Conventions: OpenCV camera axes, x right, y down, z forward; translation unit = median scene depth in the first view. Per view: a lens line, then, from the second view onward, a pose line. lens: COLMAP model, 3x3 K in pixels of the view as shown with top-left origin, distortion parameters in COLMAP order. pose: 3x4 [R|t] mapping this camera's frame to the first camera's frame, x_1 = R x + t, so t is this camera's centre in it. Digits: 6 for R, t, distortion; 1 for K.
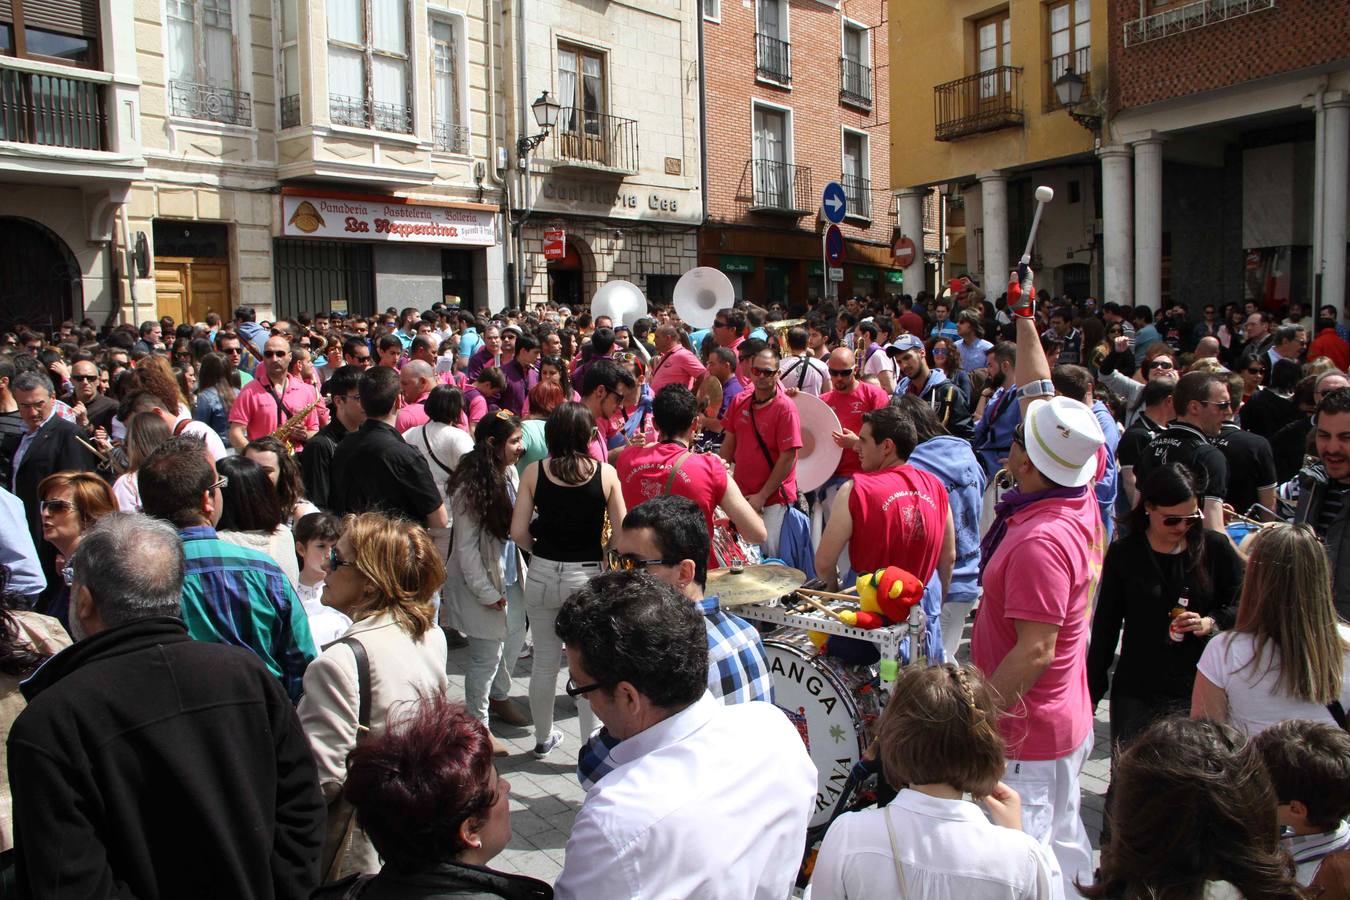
lens RADIAL K [[1124.2, 0, 675.0], [0, 1124.2, 450.0], [0, 0, 1]] dist [-0.165394, 0.151507]
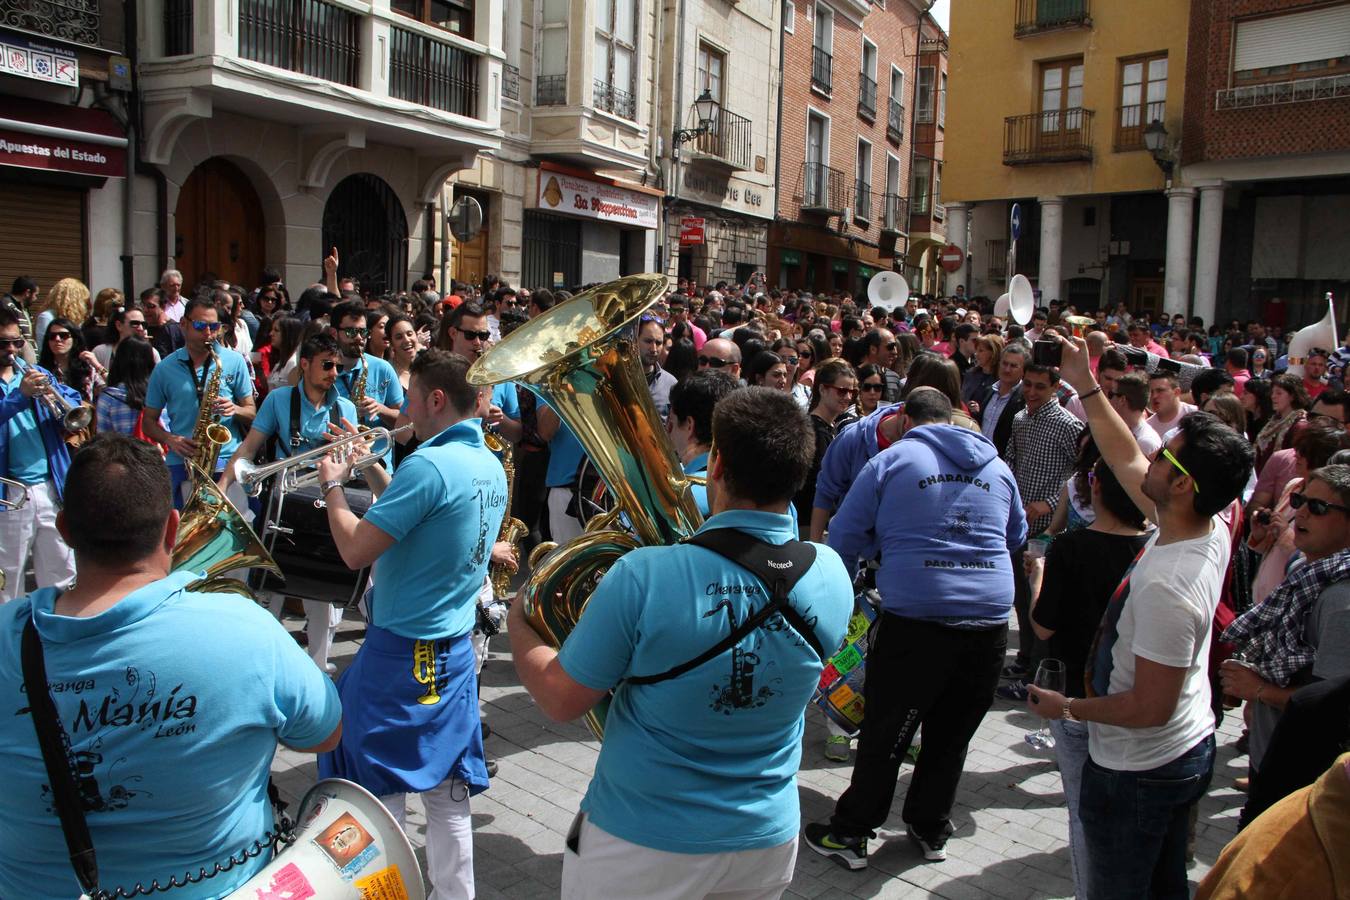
lens RADIAL K [[1124.2, 0, 675.0], [0, 1124.2, 450.0], [0, 0, 1]] dist [-0.165394, 0.151507]
pose [[0.974636, 0.029620, 0.221826, -0.399952], [-0.034036, 0.999291, 0.016109, 0.010838], [-0.221192, -0.023250, 0.974953, -0.054572]]
